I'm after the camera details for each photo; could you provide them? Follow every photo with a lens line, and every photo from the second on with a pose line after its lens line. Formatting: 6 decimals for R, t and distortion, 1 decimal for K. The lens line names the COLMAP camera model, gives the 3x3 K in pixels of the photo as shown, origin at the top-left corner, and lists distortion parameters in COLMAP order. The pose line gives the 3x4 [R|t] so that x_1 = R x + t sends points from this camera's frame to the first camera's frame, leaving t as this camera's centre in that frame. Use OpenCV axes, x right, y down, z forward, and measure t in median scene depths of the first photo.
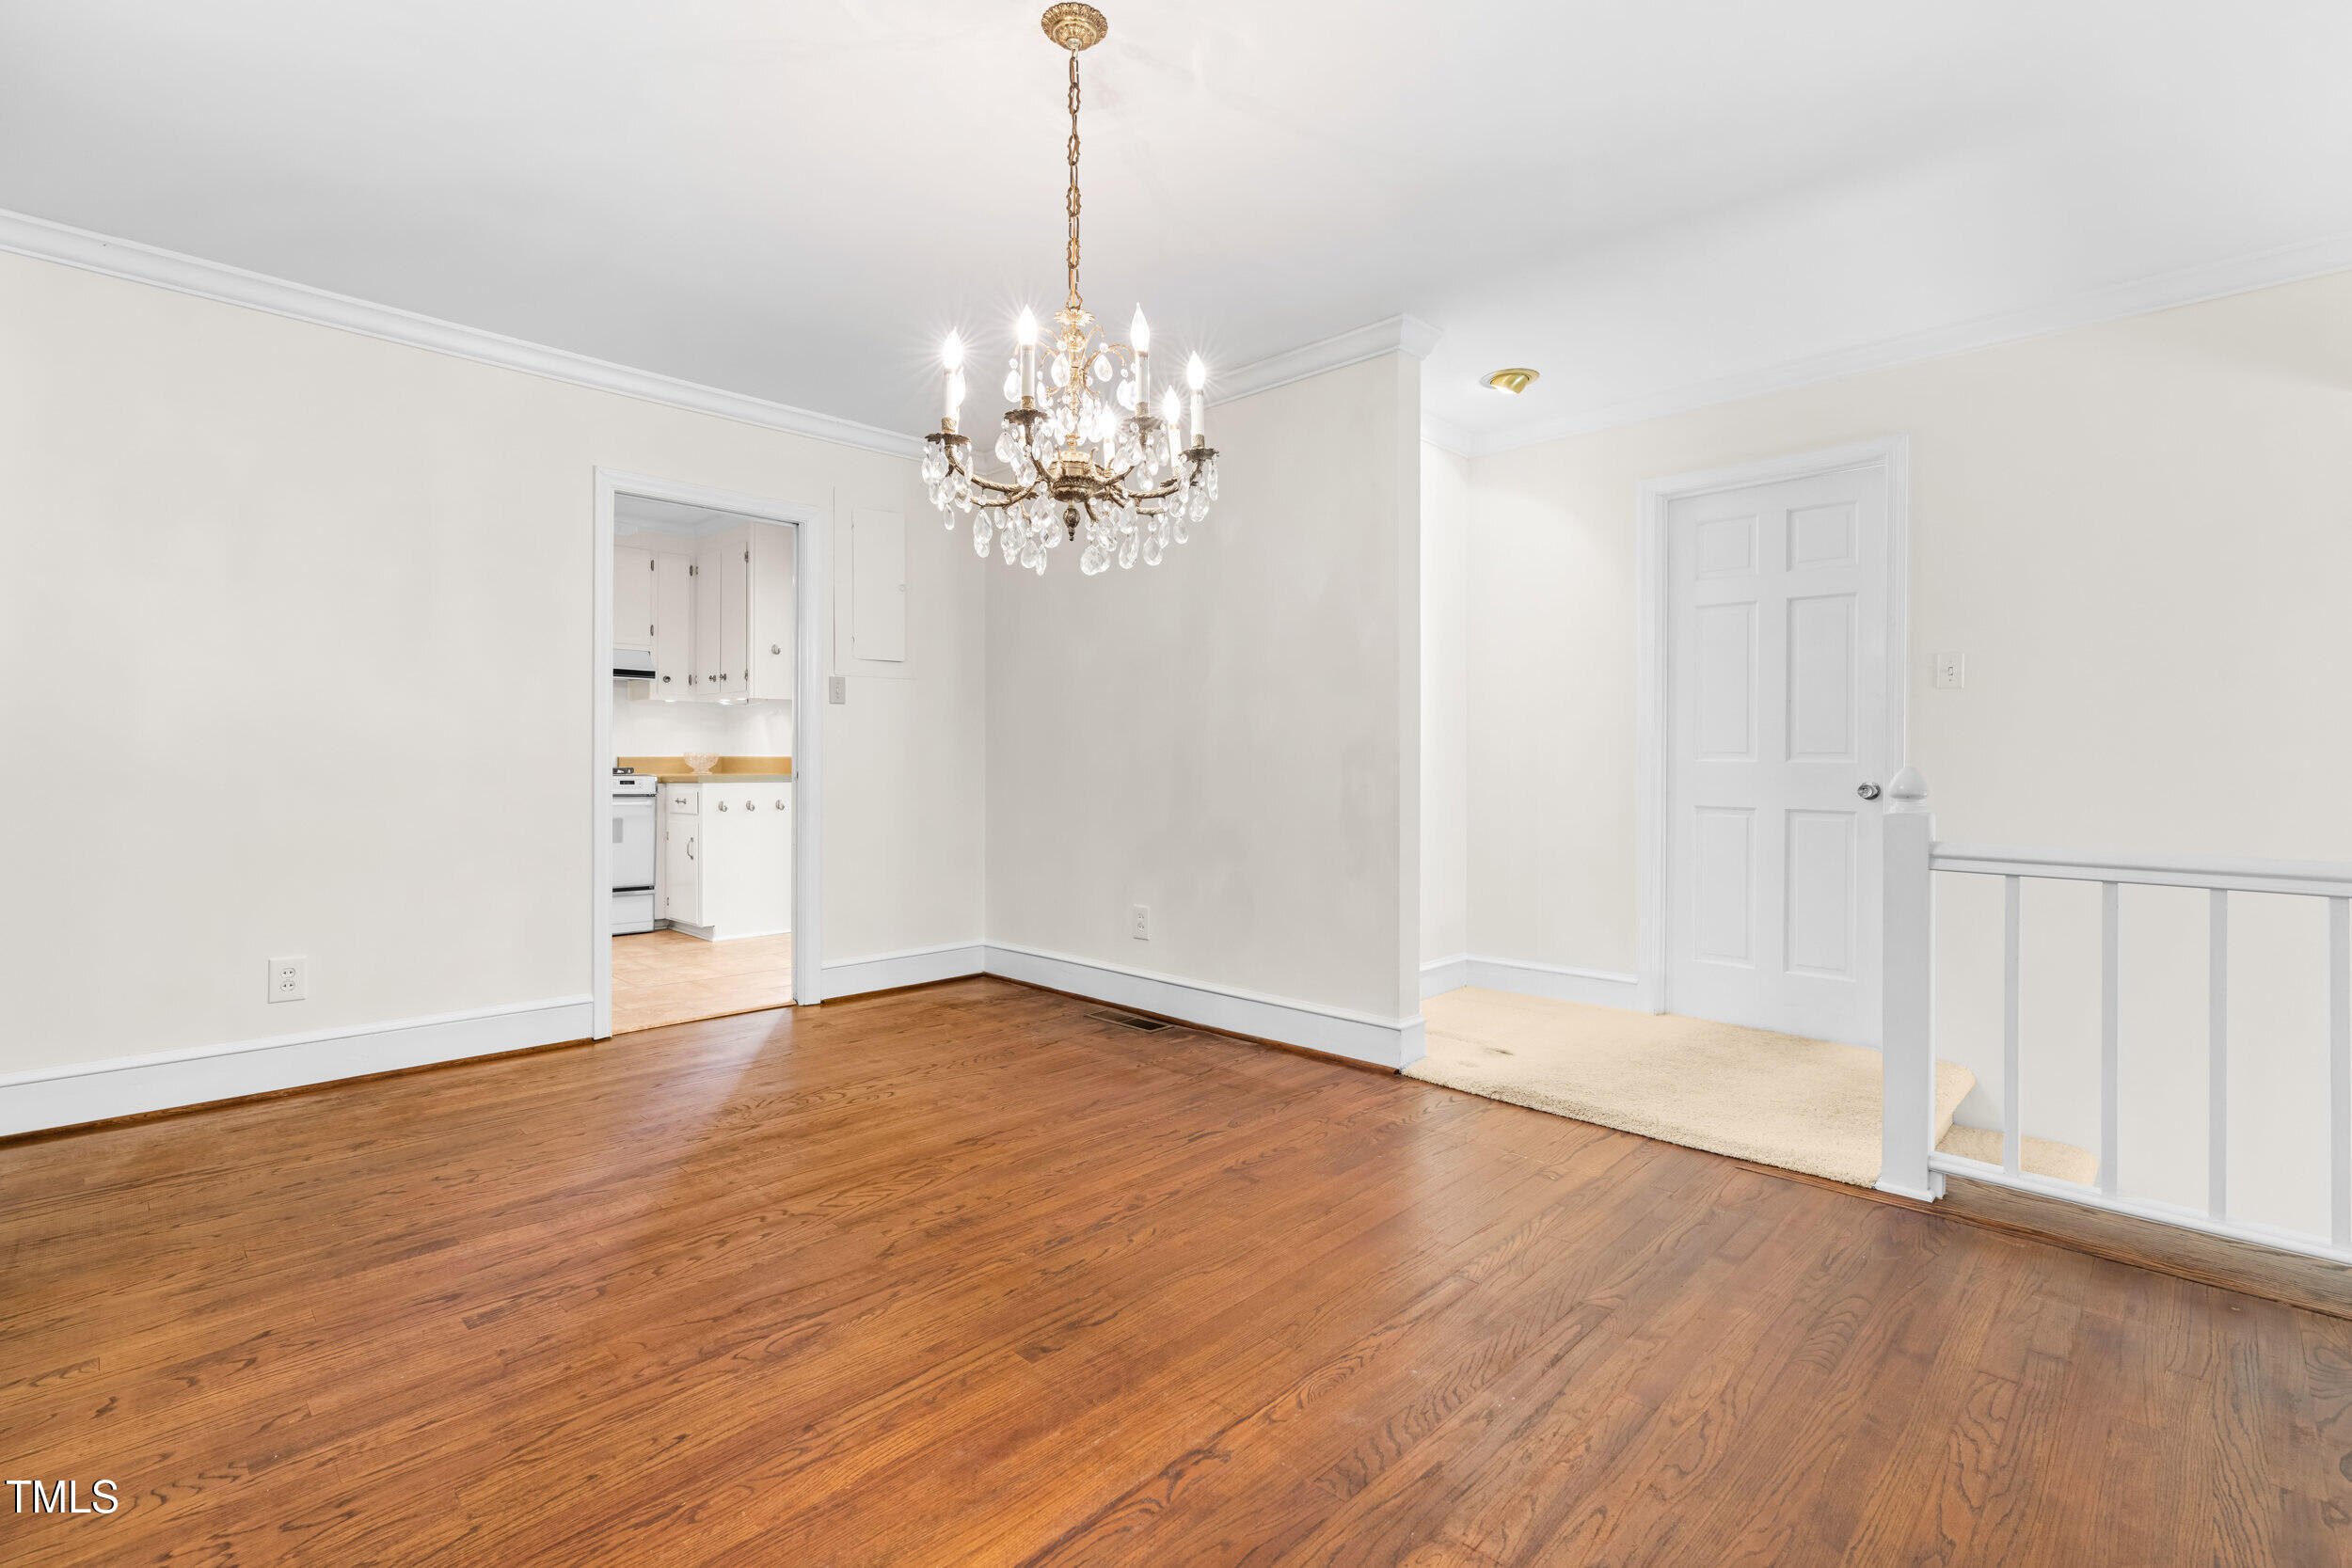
lens RADIAL K [[1064.6, 0, 1182.2], [0, 1064.6, 768.8], [0, 0, 1]] dist [-0.012852, 0.003888]
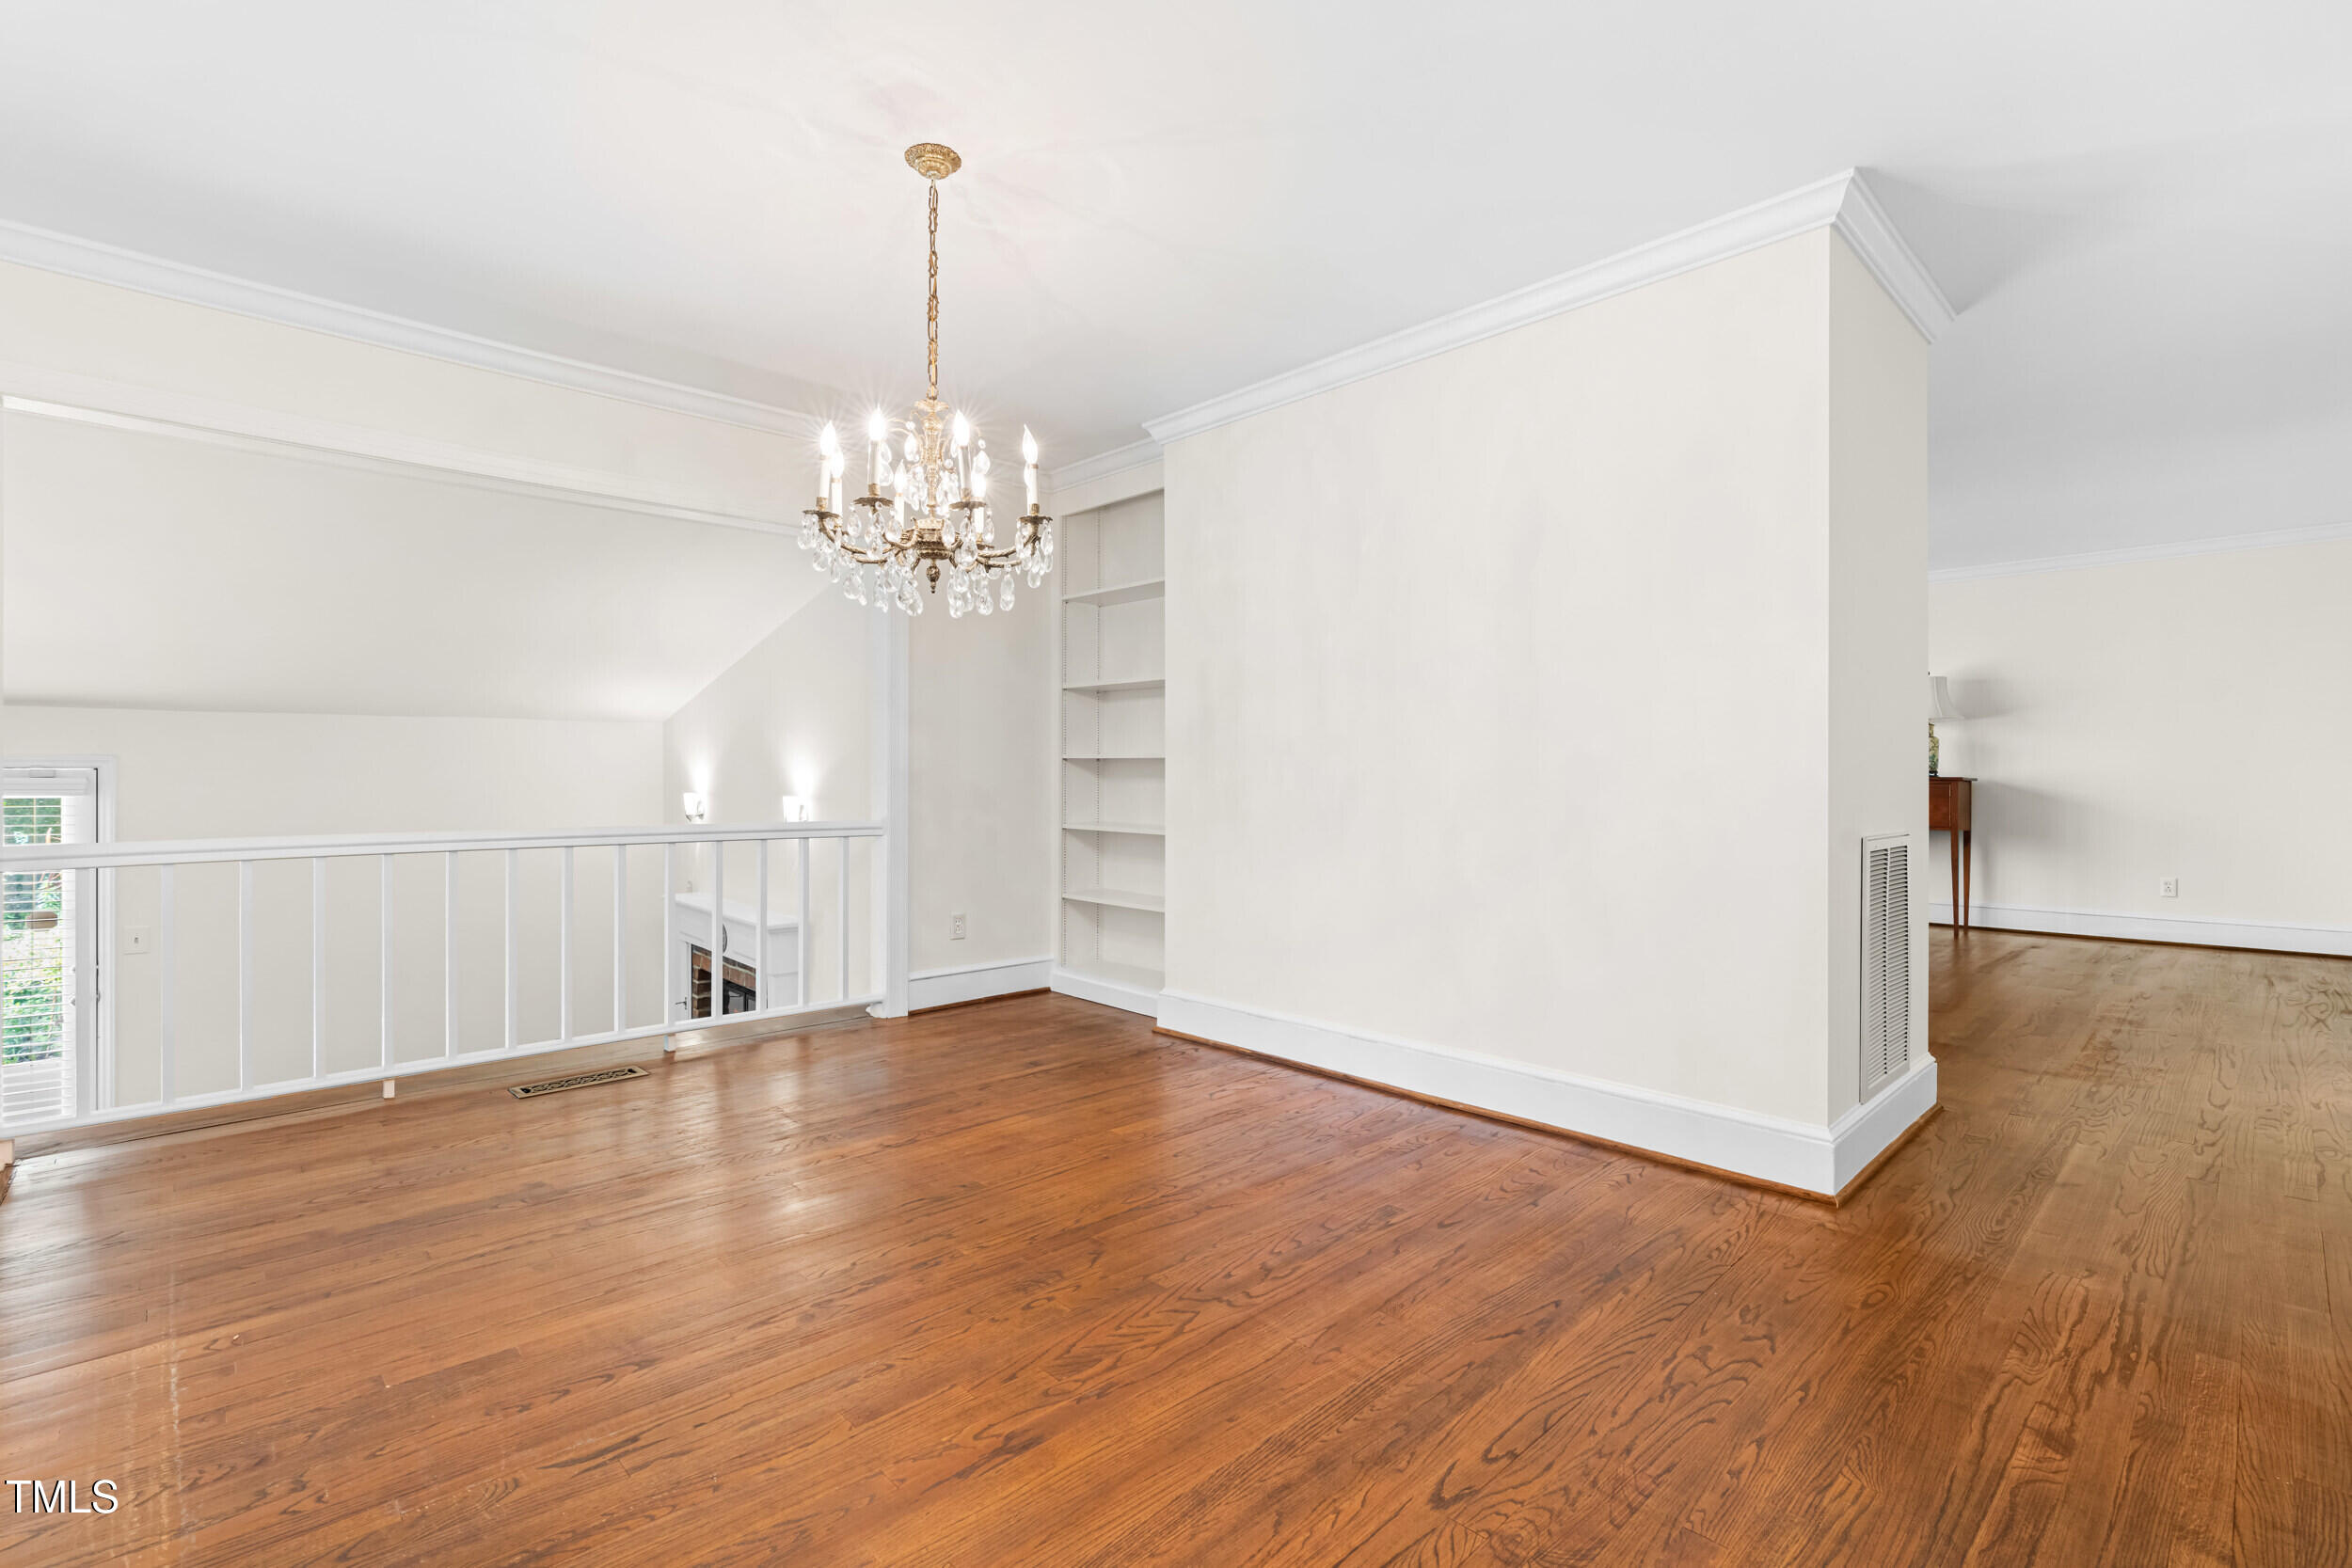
lens RADIAL K [[1064.6, 0, 1165.4], [0, 1064.6, 780.5], [0, 0, 1]] dist [-0.012852, 0.003888]
pose [[-0.998464, -0.004156, 0.055247, -0.378836], [-0.003436, 0.999908, 0.013116, -0.017249], [-0.055296, 0.012906, -0.998387, 1.909833]]
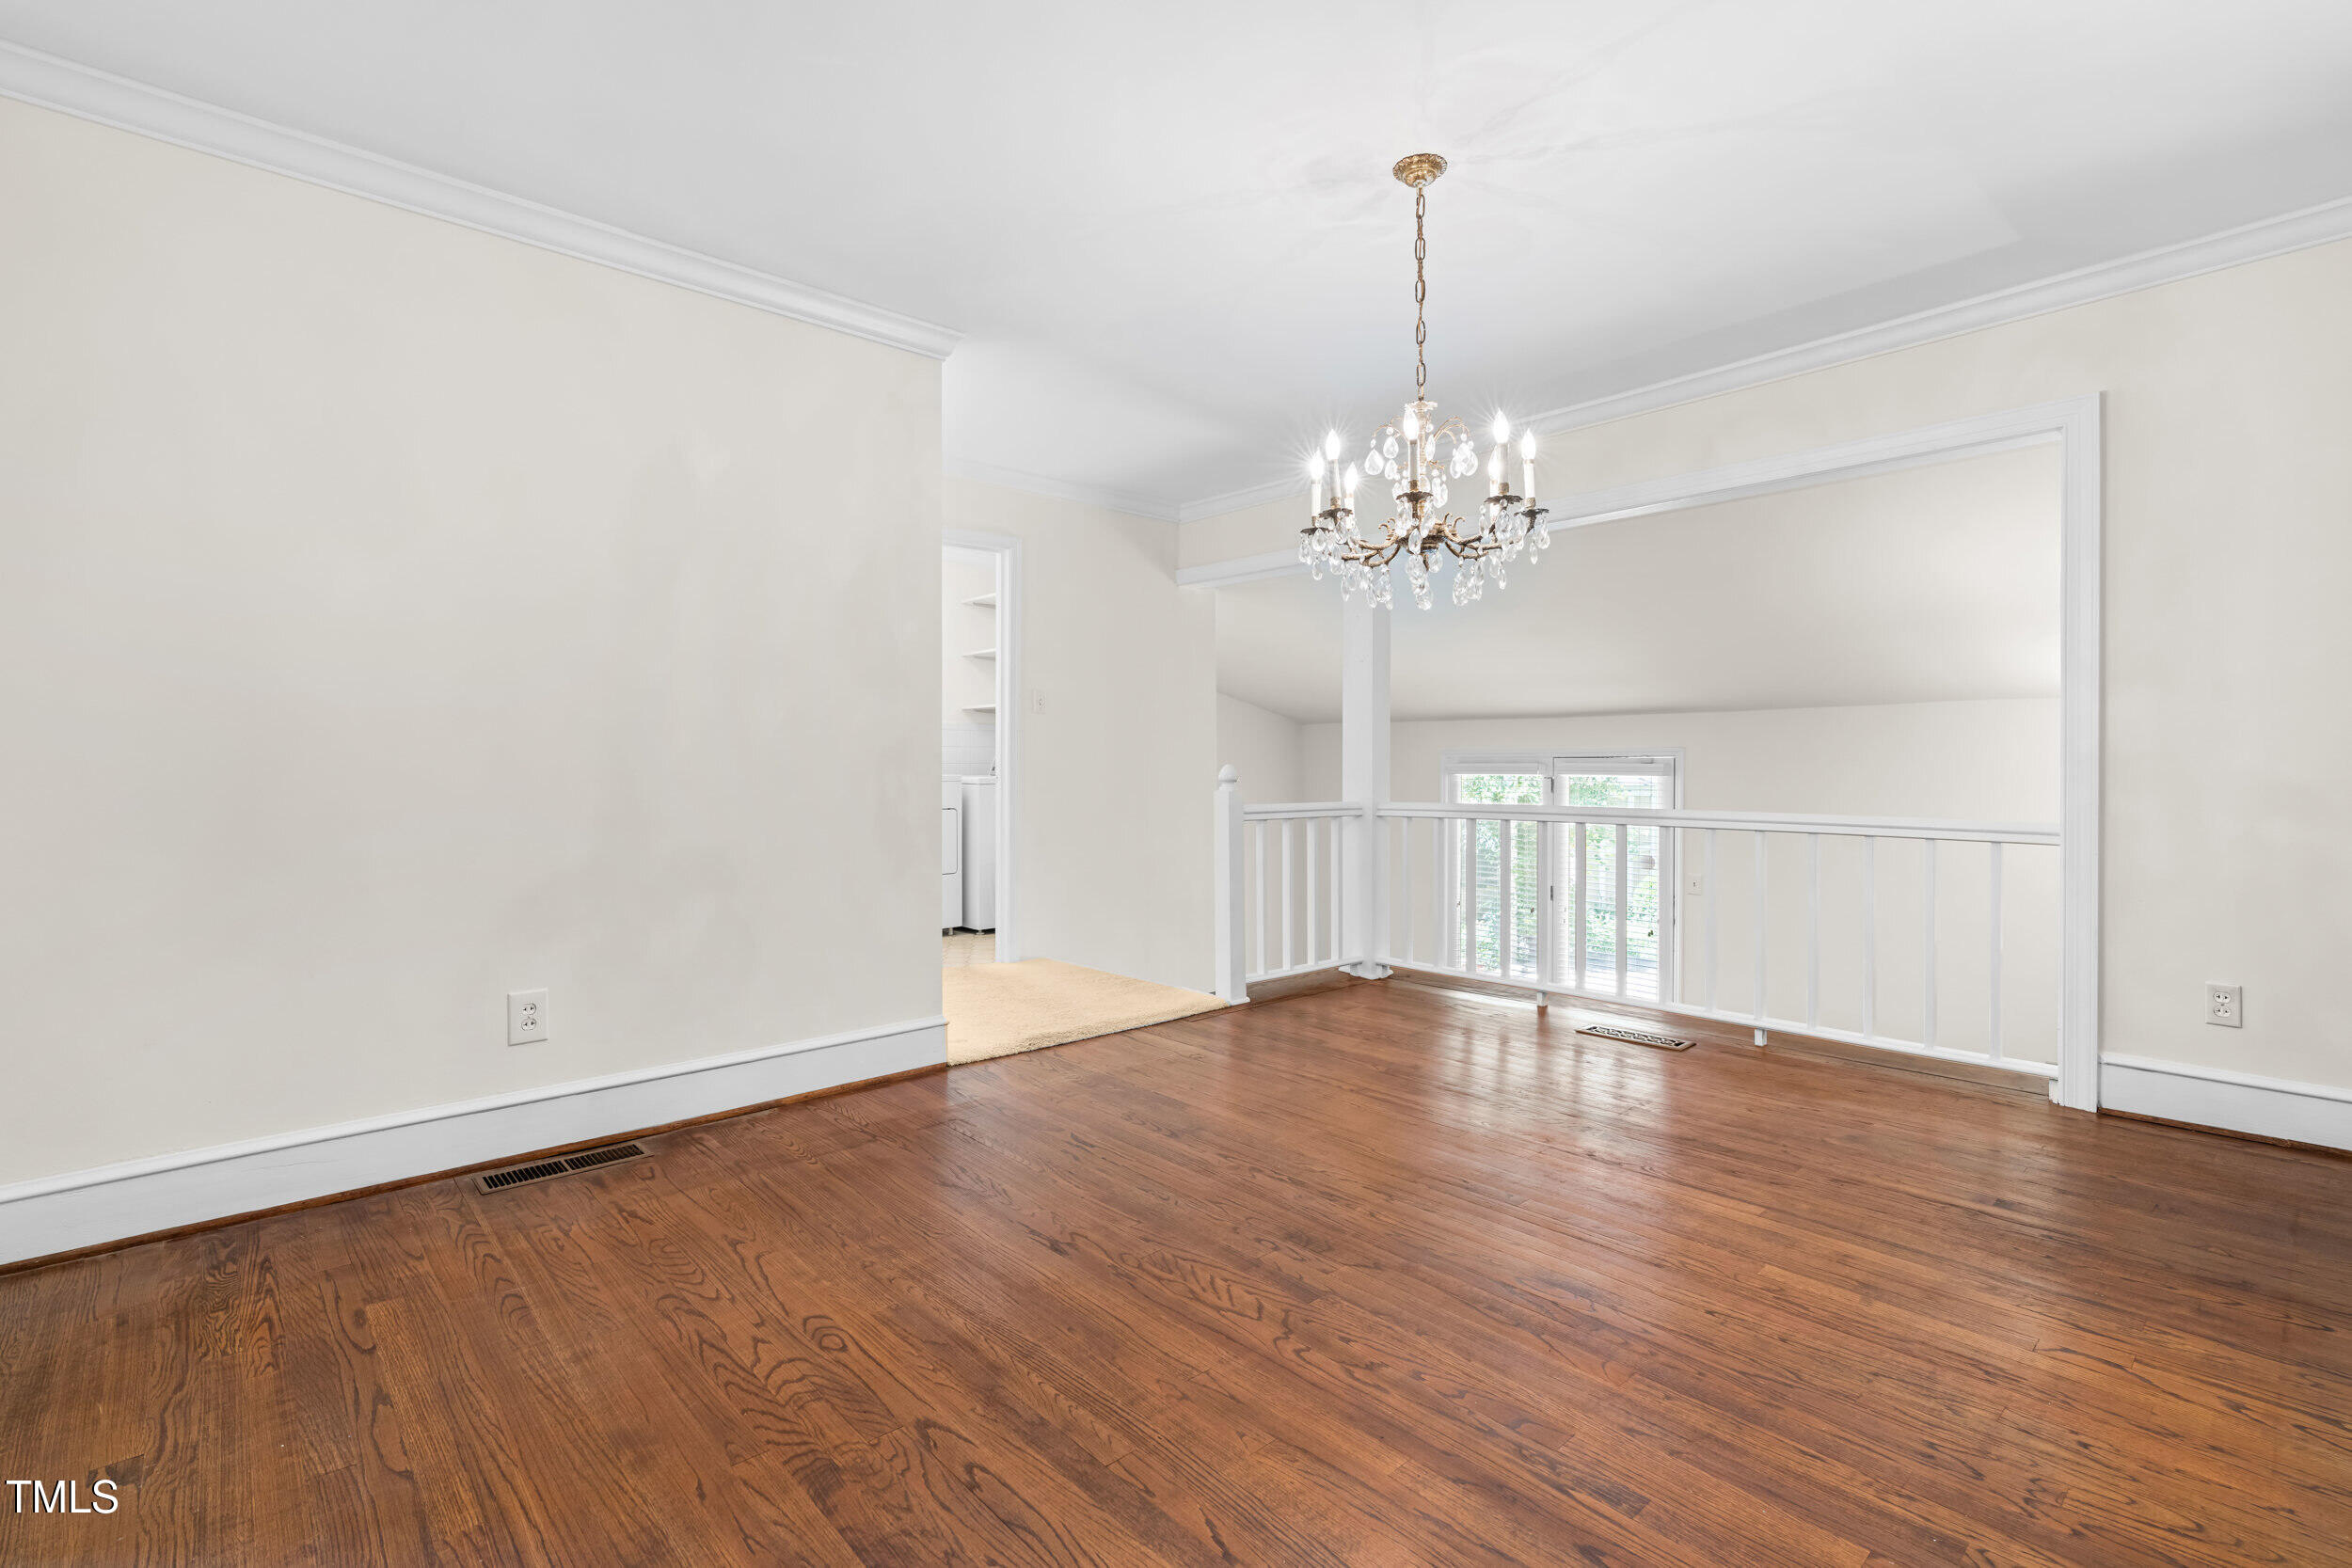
lens RADIAL K [[1064.6, 0, 1173.8], [0, 1064.6, 769.1], [0, 0, 1]] dist [-0.012852, 0.003888]
pose [[0.073467, -0.010613, 0.997241, -1.194006], [0.010053, 0.999900, 0.009901, -0.012902], [-0.997247, 0.009298, 0.073566, 1.046586]]
